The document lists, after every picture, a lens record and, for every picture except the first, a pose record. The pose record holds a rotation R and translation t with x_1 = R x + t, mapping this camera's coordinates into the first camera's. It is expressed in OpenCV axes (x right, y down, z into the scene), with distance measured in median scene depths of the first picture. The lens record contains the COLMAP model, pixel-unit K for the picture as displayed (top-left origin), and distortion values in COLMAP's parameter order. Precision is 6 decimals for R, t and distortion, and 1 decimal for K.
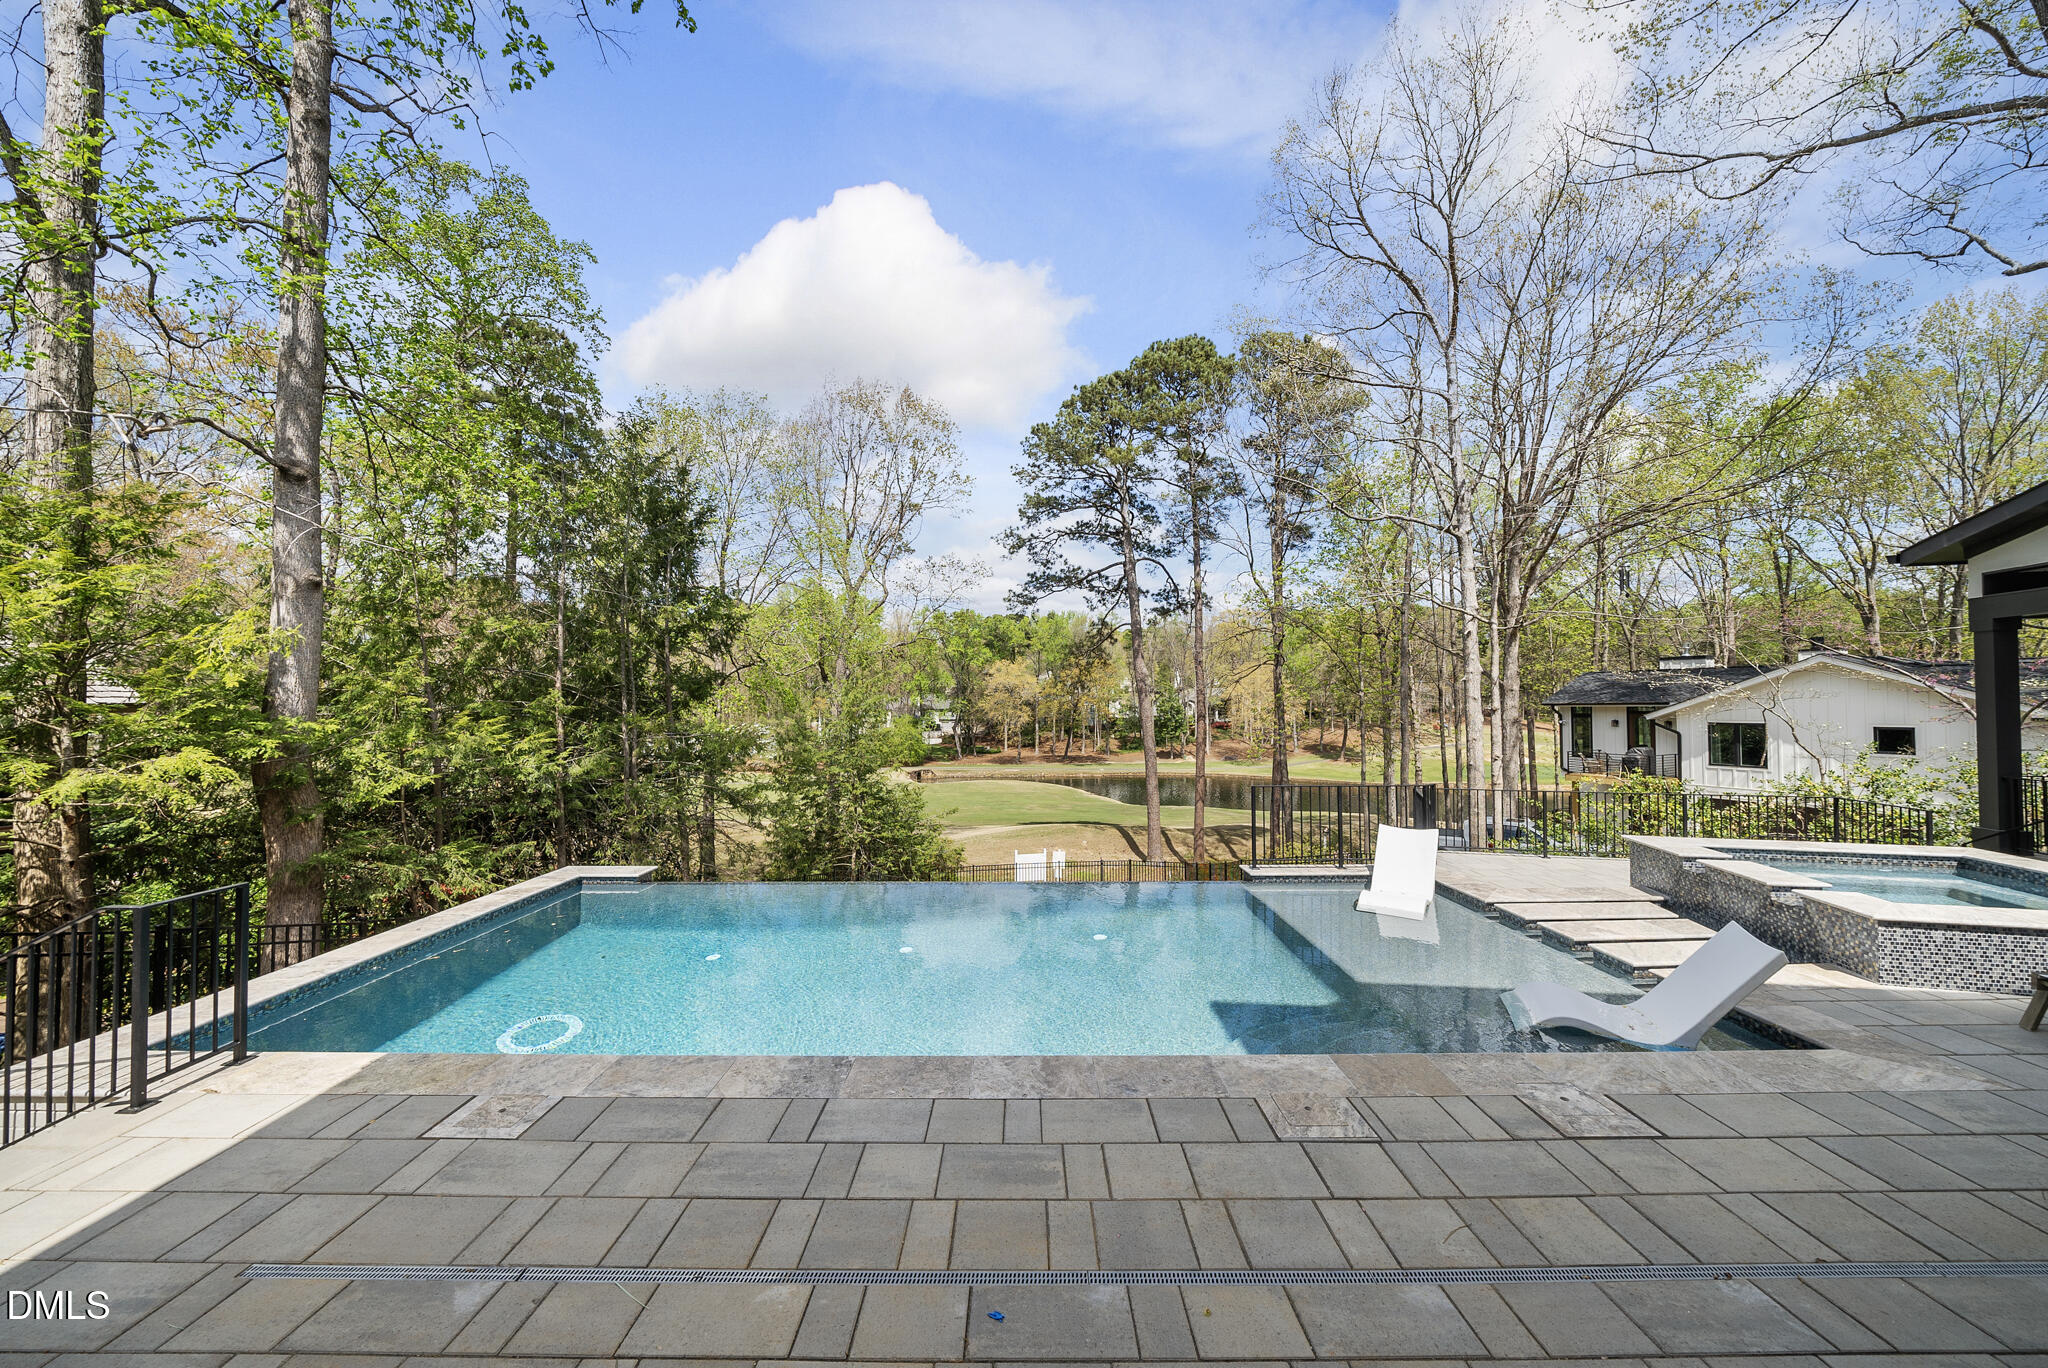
lens RADIAL K [[697.0, 0, 1021.0], [0, 697.0, 687.9], [0, 0, 1]] dist [-0.010456, 0.000264]
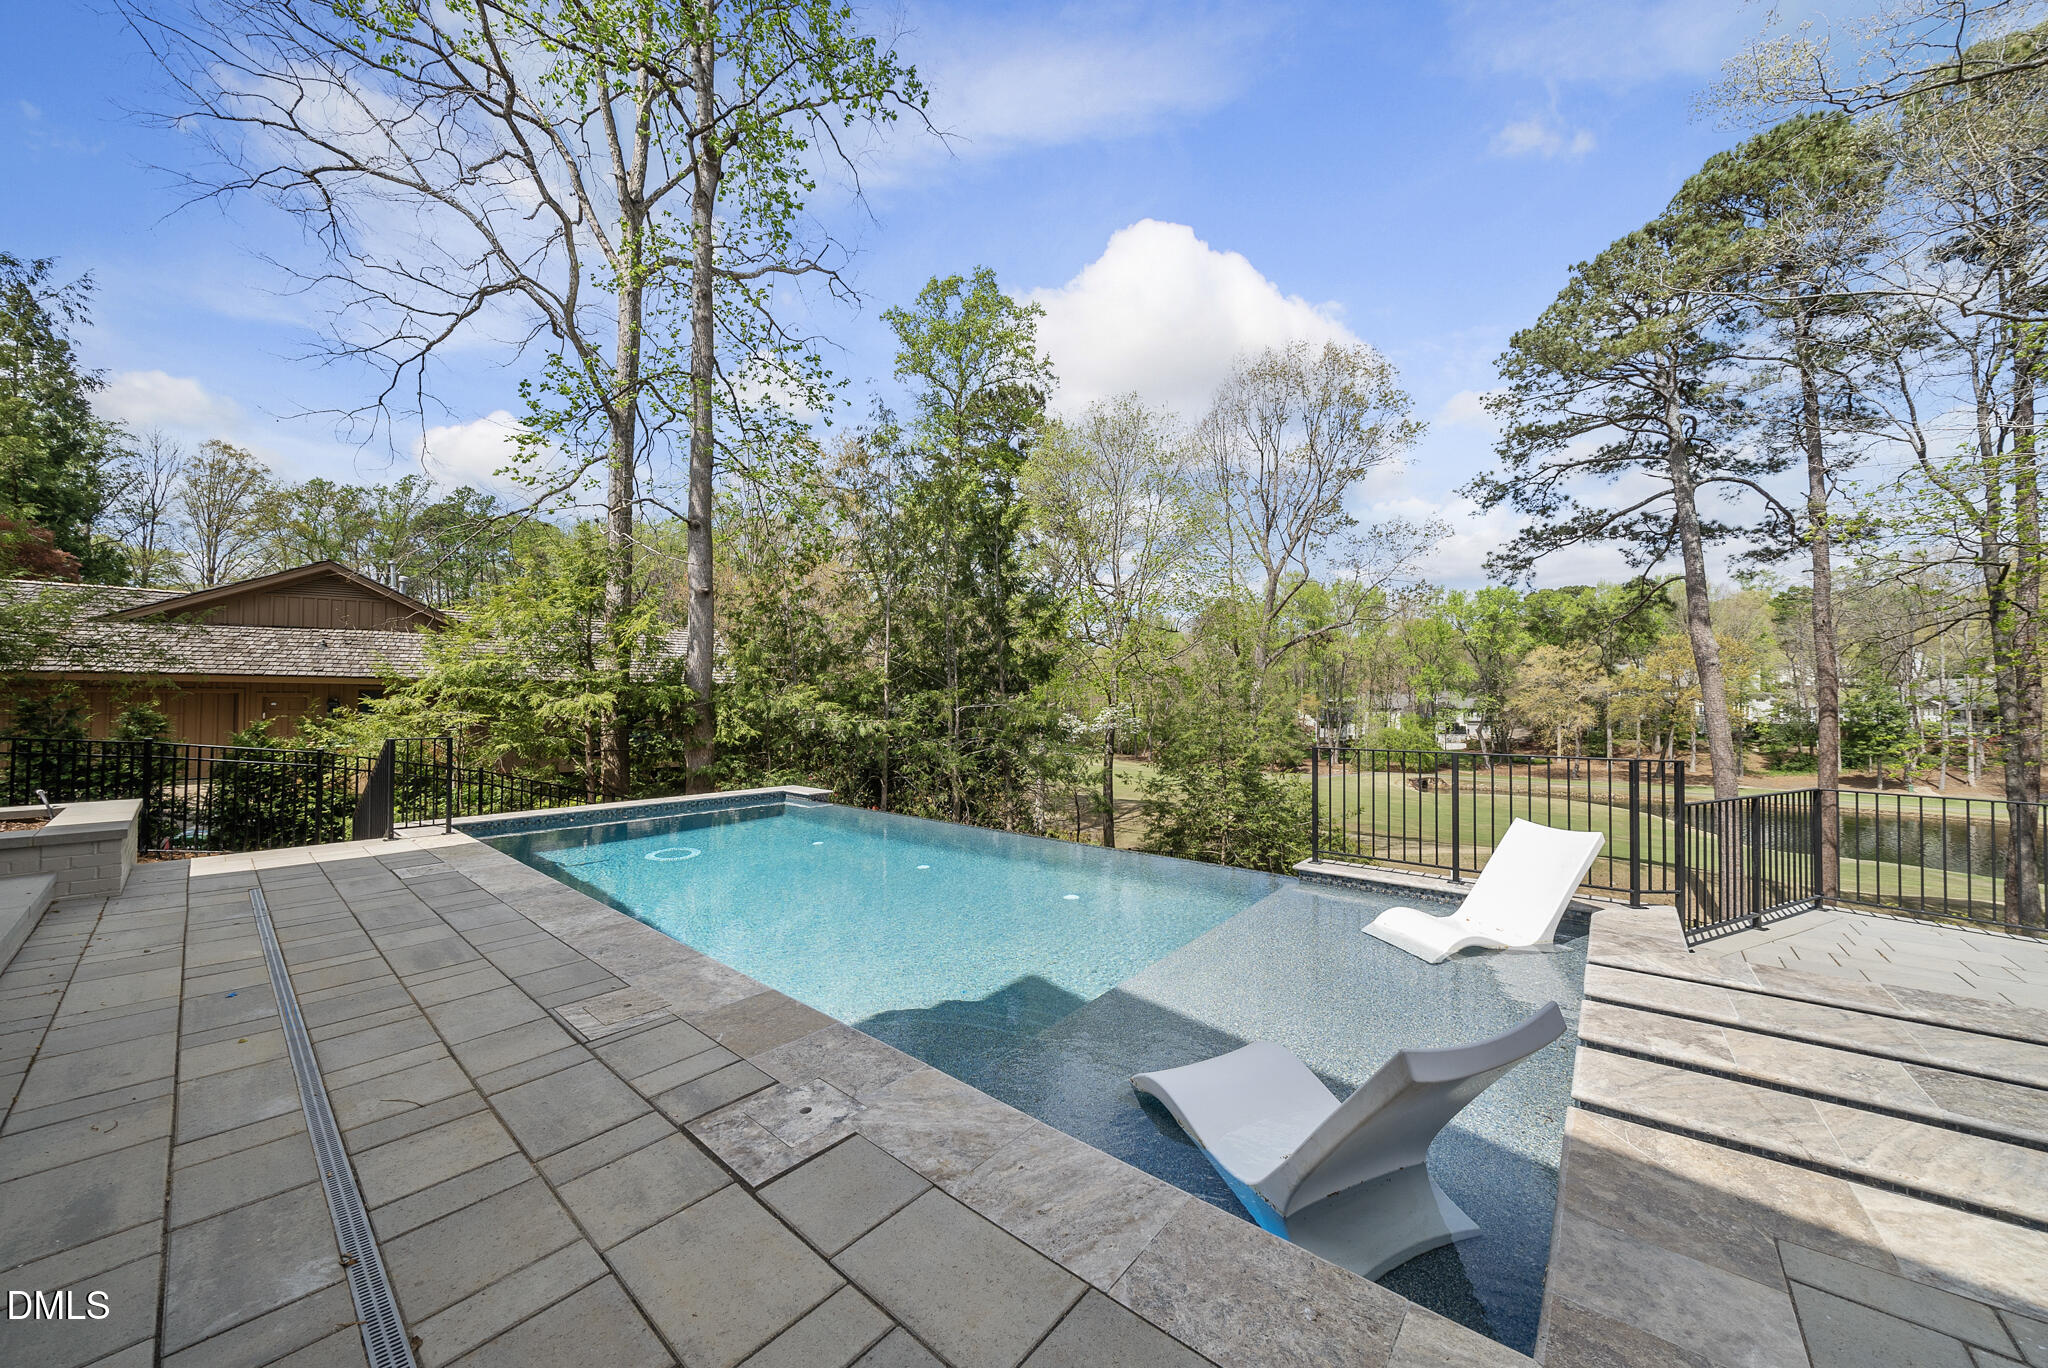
lens RADIAL K [[702.6, 0, 1024.0], [0, 702.6, 684.0], [0, 0, 1]] dist [-0.006686, -0.000083]
pose [[0.765325, -0.013083, -0.643511, 0.255124], [0.009885, 0.999914, -0.008573, 0.034461], [0.643568, 0.000200, 0.765389, 0.112380]]
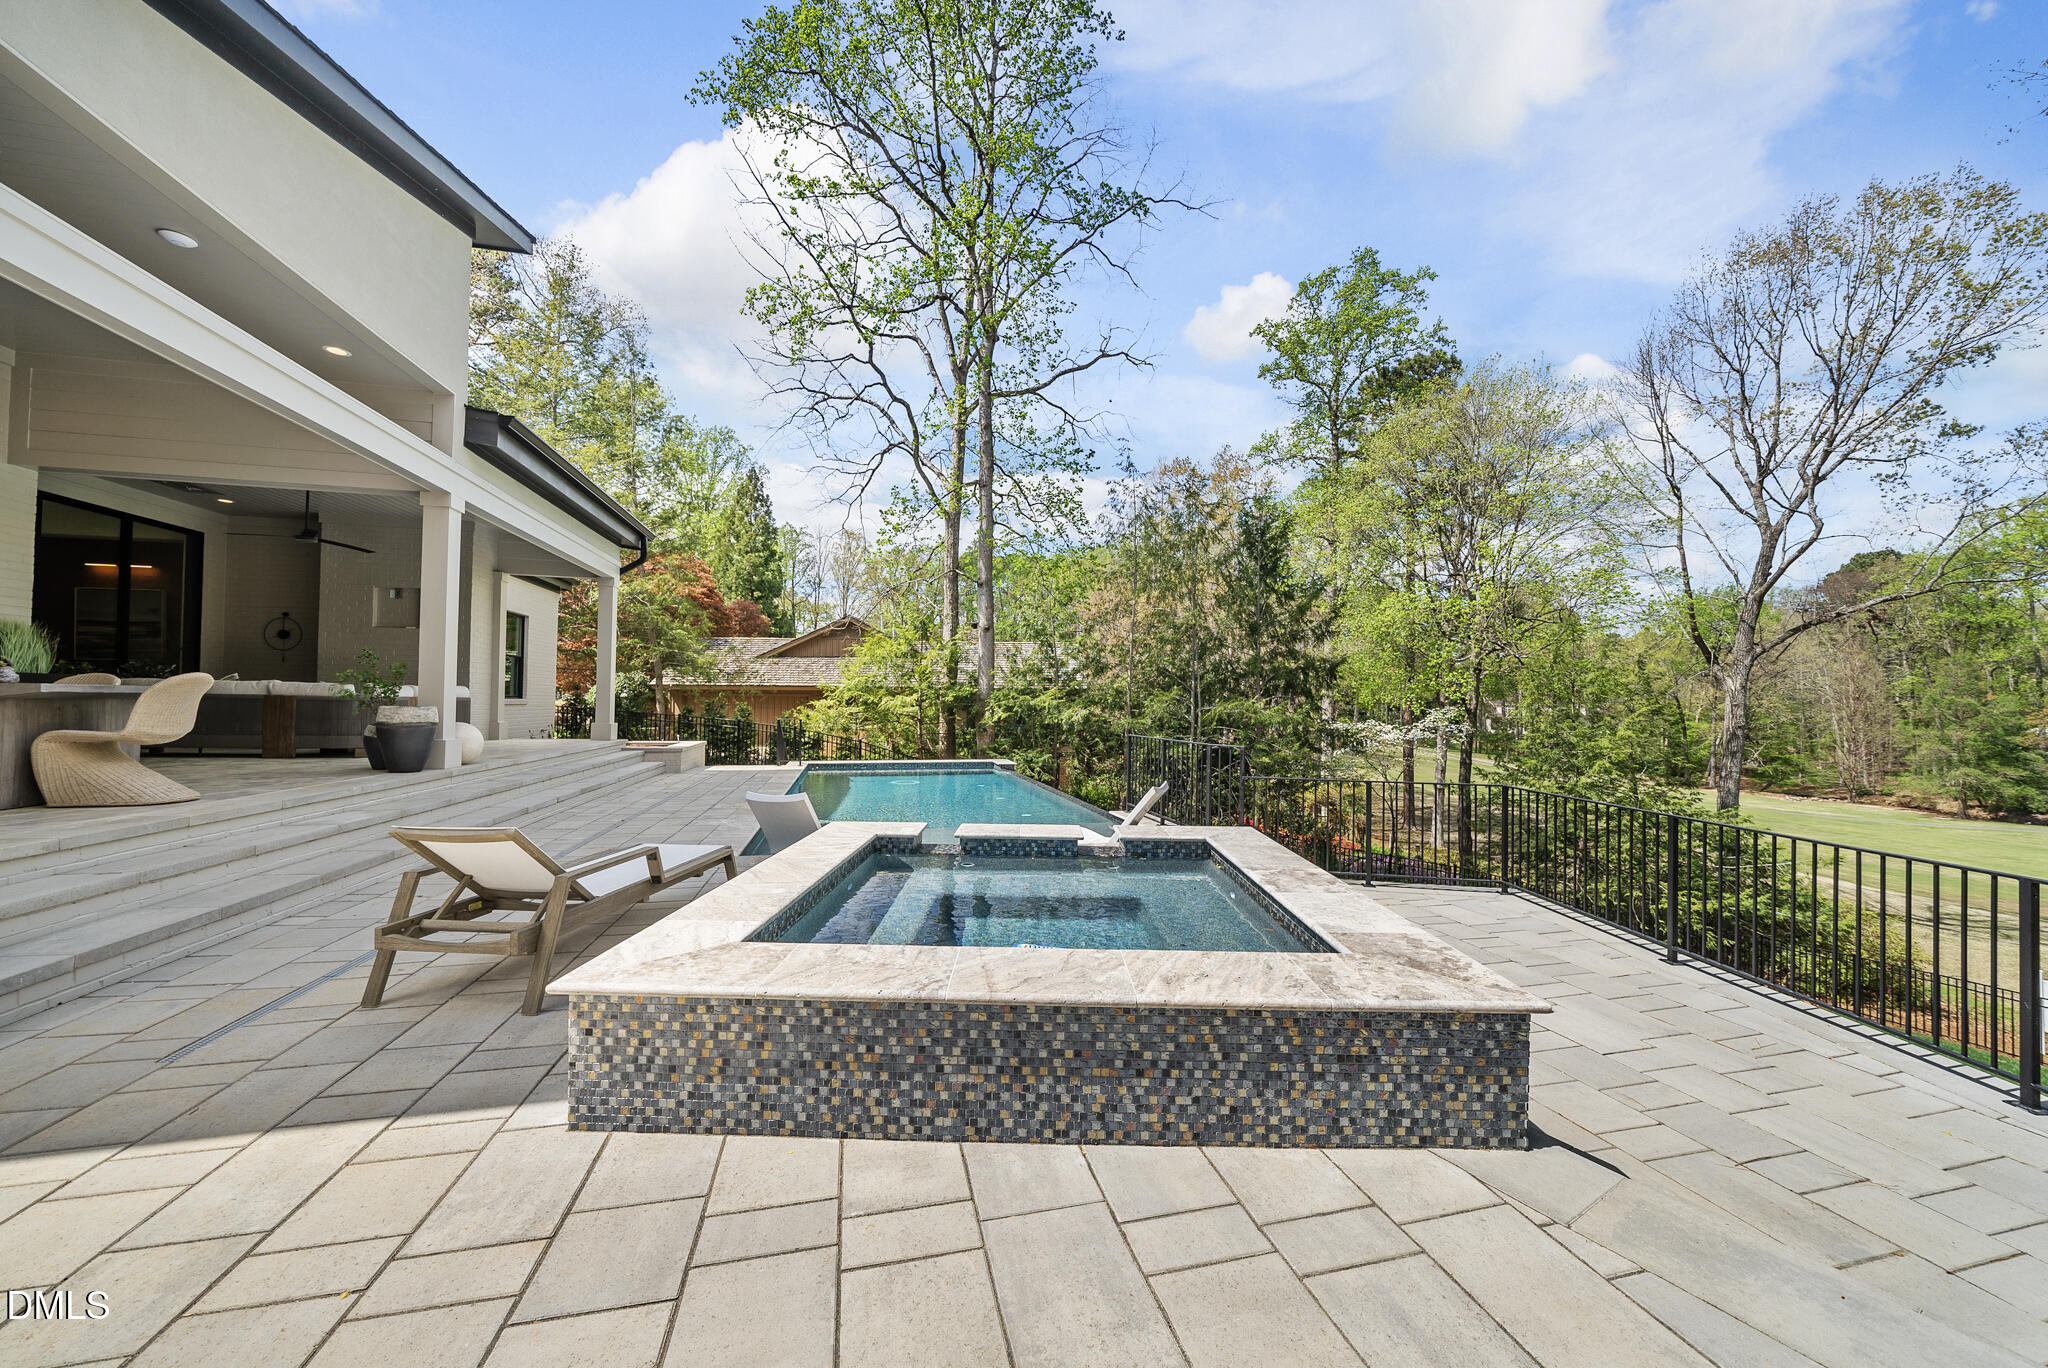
lens RADIAL K [[708.5, 0, 1025.8], [0, 708.5, 689.8], [0, 0, 1]] dist [-0.011759, -0.000055]
pose [[0.237432, -0.012455, -0.971324, 0.594922], [0.011552, 0.999883, -0.009998, 0.036404], [0.971336, -0.008847, 0.237548, 0.254025]]
